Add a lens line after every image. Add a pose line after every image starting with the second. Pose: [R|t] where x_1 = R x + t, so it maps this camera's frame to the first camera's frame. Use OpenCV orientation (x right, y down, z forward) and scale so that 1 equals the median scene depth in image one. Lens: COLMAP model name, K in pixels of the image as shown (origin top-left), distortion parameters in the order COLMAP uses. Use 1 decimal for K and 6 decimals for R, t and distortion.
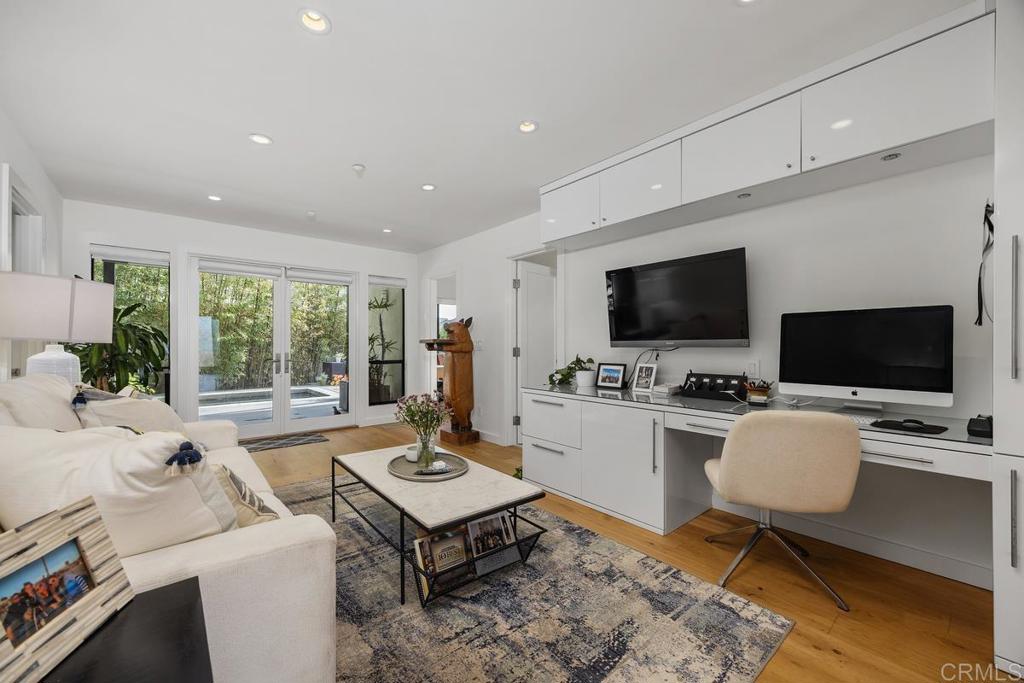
lens RADIAL K [[408.9, 0, 512.5], [0, 408.9, 344.2], [0, 0, 1]] dist [-0.000200, 0.000003]
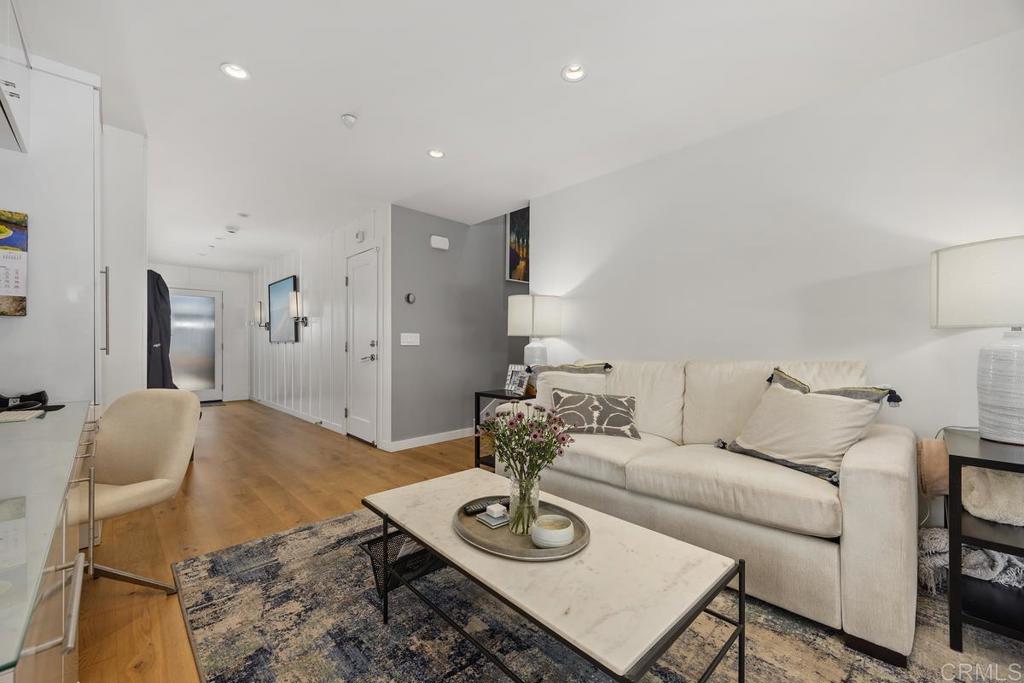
lens RADIAL K [[408.9, 0, 512.3], [0, 408.9, 344.2], [0, 0, 1]] dist [-0.000200, 0.000003]
pose [[-0.997297, -0.001318, -0.073469, -0.194279], [-0.000867, 0.999981, -0.006166, 0.037652], [0.073475, -0.006086, -0.997278, 2.074686]]
